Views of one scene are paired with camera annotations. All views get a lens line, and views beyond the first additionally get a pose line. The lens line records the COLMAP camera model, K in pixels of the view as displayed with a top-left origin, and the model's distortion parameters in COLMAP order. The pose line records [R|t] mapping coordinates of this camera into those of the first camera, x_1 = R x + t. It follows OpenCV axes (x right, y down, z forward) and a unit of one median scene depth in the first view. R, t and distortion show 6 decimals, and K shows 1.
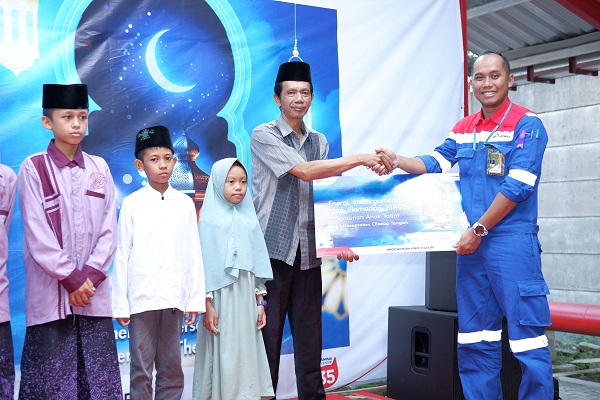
lens RADIAL K [[852.6, 0, 300.0], [0, 852.6, 200.0], [0, 0, 1]] dist [-0.026953, 0.644752]
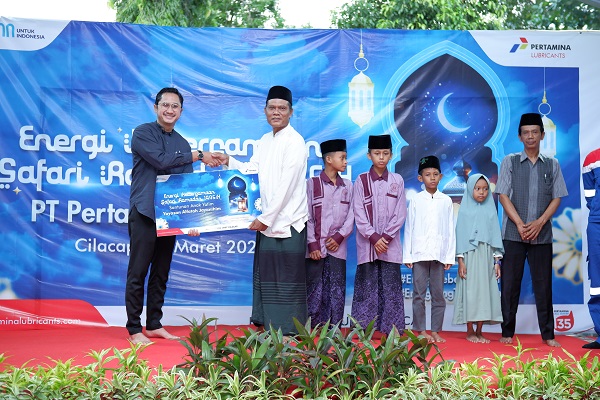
lens RADIAL K [[852.6, 0, 300.0], [0, 852.6, 200.0], [0, 0, 1]] dist [-0.026953, 0.644752]
pose [[0.893154, 0.007839, -0.449683, 0.313098], [-0.011175, 0.999926, -0.004764, 0.010947], [0.449612, 0.009281, 0.893176, -0.555615]]
